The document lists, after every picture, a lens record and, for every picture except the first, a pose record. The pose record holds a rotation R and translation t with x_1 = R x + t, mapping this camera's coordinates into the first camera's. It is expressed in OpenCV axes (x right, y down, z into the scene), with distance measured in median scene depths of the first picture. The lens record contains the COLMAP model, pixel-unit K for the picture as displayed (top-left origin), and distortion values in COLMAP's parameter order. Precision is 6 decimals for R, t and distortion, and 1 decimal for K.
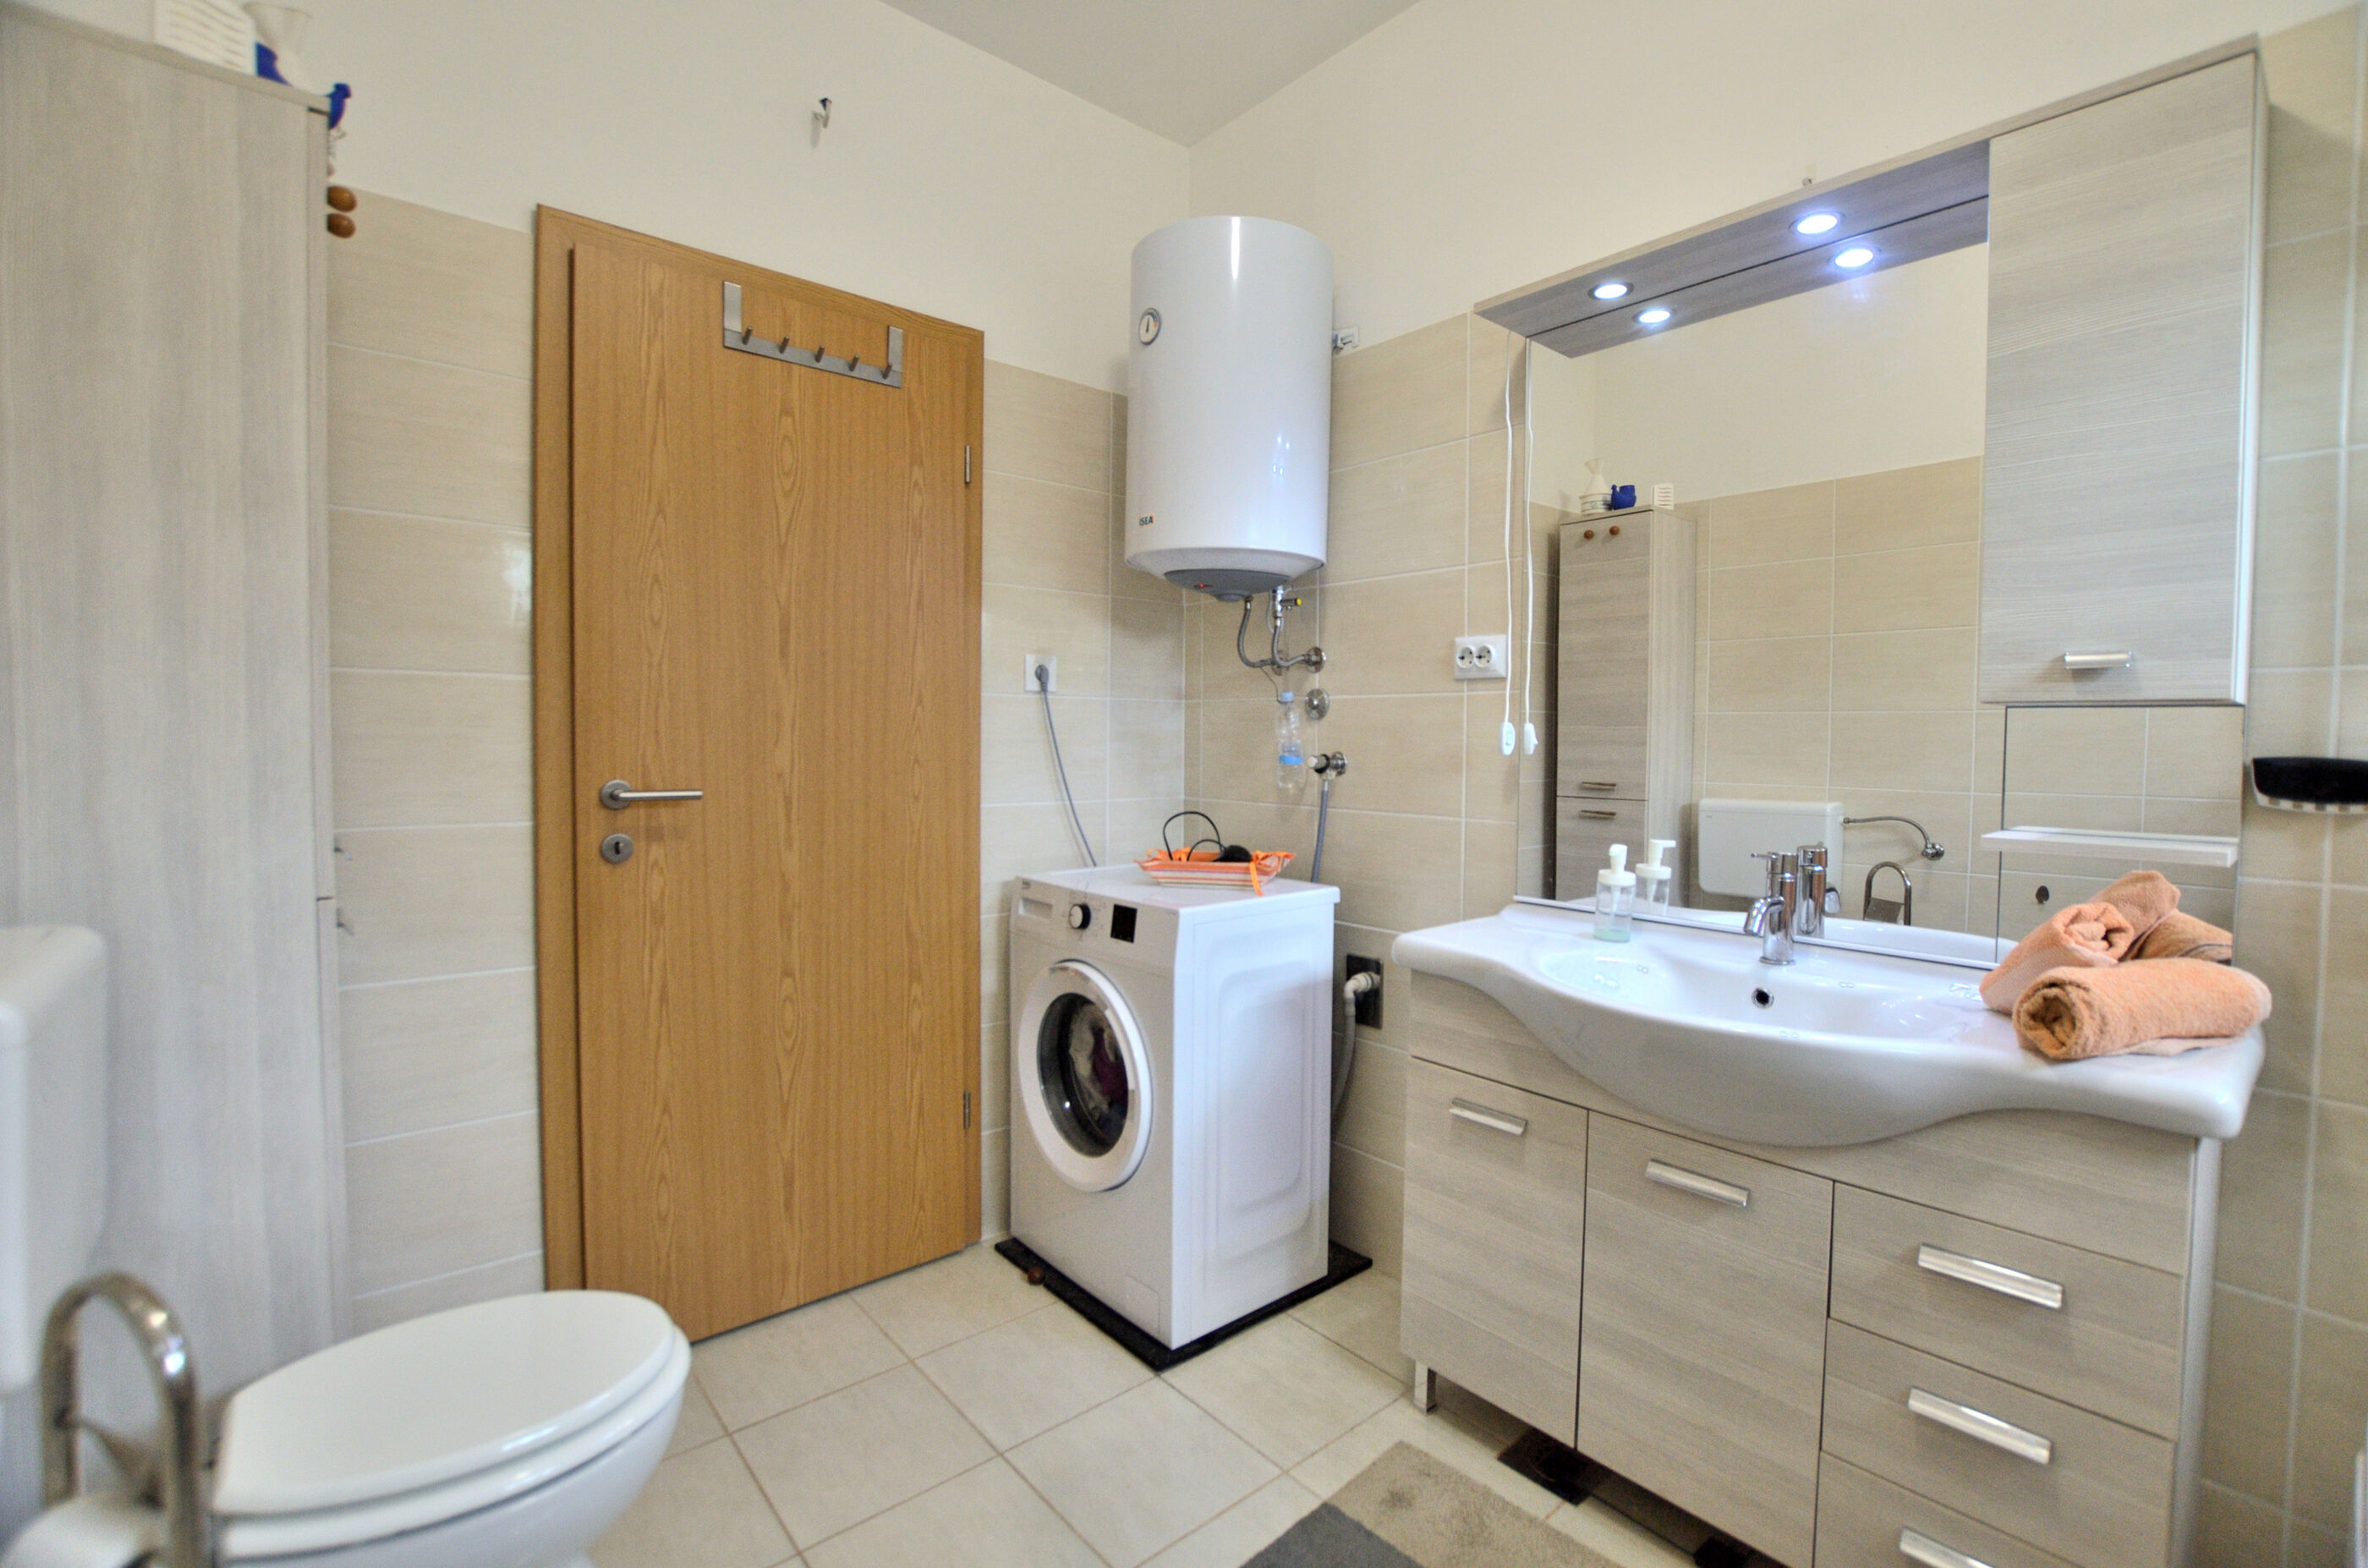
lens RADIAL K [[1045.8, 0, 1209.4], [0, 1045.8, 768.6], [0, 0, 1]] dist [-0.037119, 0.010362]
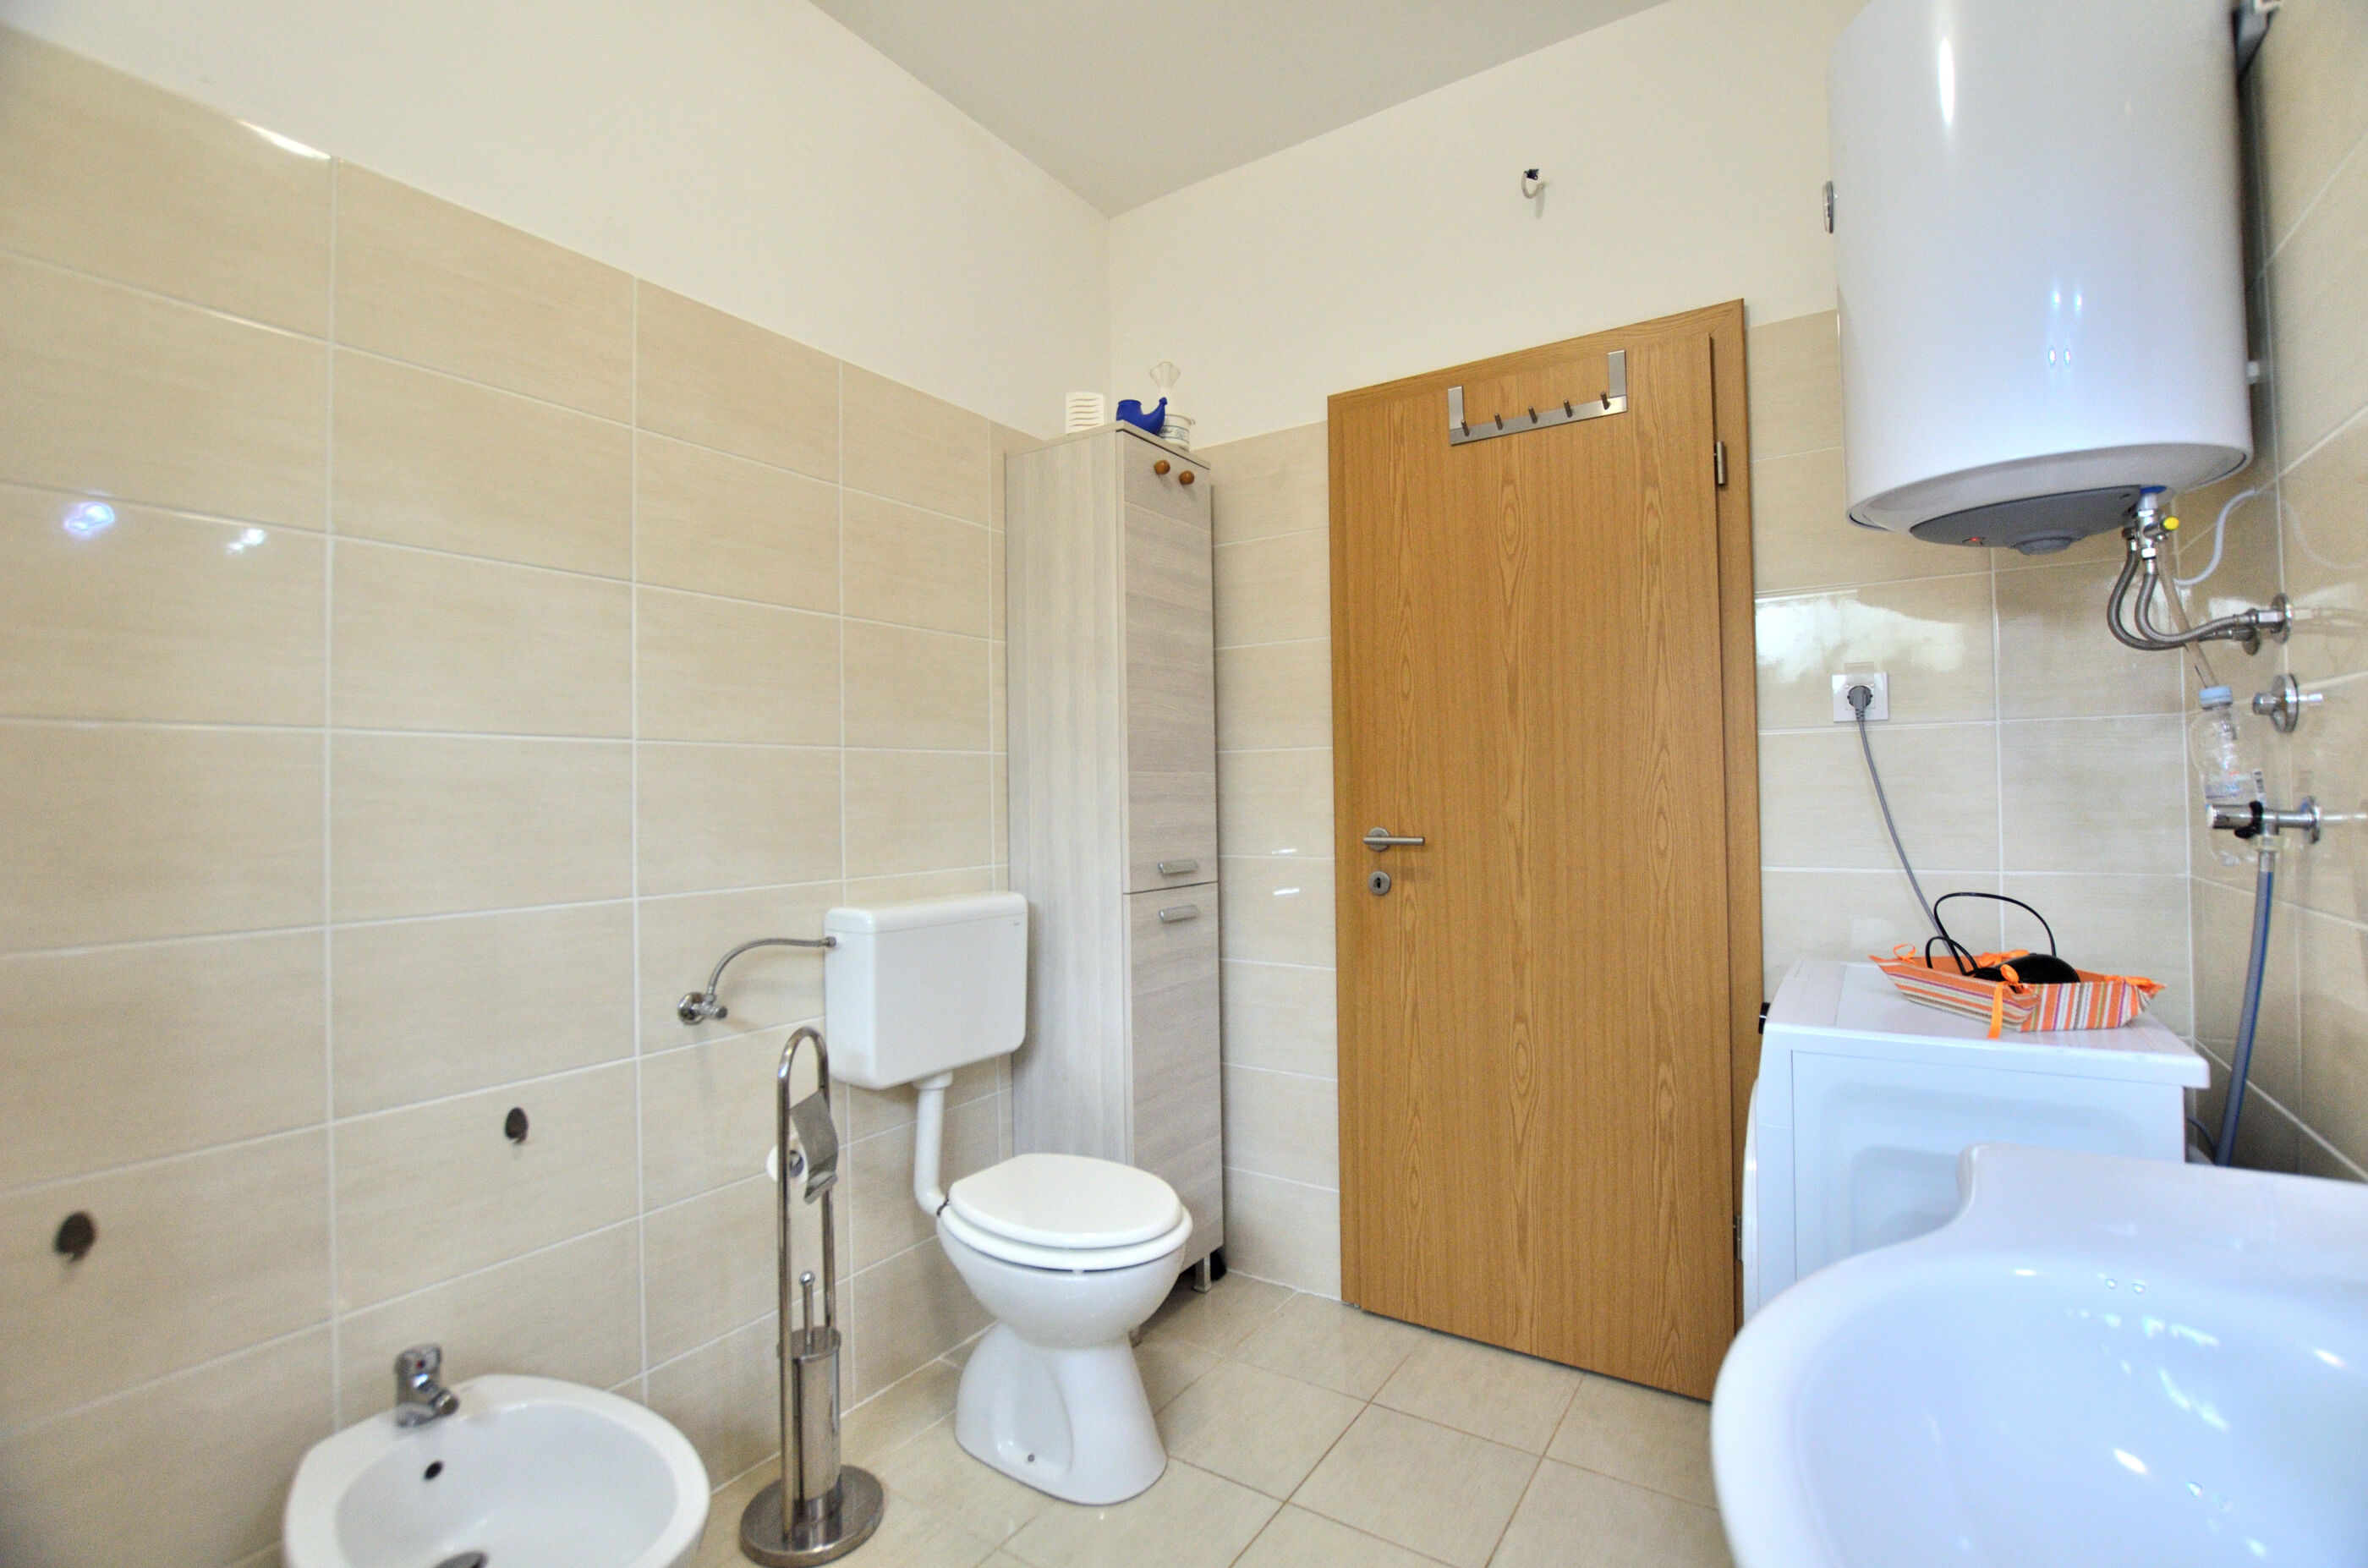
lens RADIAL K [[1041.1, 0, 1204.4], [0, 1041.1, 773.5], [0, 0, 1]] dist [-0.034644, 0.004975]
pose [[0.272104, -0.034056, -0.961665, 0.534909], [-0.011908, 0.999178, -0.038754, -0.002348], [0.962194, 0.021996, 0.271475, 0.439383]]
